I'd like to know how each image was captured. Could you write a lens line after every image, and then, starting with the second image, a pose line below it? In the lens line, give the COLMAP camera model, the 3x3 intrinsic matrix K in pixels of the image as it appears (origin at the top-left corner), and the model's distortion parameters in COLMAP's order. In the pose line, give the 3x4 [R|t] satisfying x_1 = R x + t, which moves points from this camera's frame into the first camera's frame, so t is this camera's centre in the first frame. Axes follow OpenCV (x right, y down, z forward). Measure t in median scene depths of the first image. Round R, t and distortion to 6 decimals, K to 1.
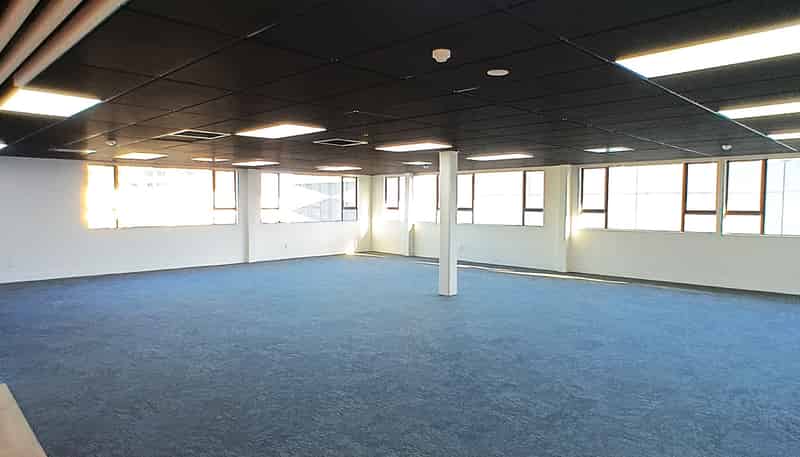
lens RADIAL K [[504.3, 0, 397.0], [0, 504.3, 227.7], [0, 0, 1]] dist [-0.006011, 0.051839]
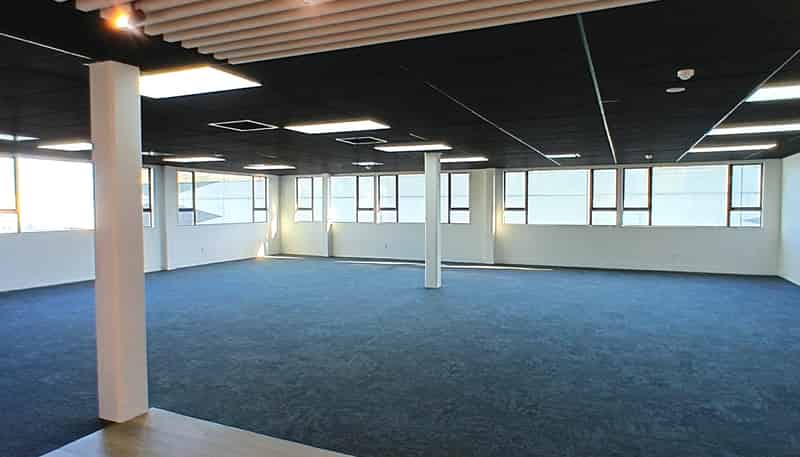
lens RADIAL K [[504.3, 0, 397.0], [0, 504.3, 227.7], [0, 0, 1]] dist [-0.006011, 0.051839]
pose [[0.937576, -0.019754, 0.347219, -0.264530], [0.022087, 0.999752, -0.002764, 0.006473], [-0.347079, 0.010260, 0.937780, 0.021412]]
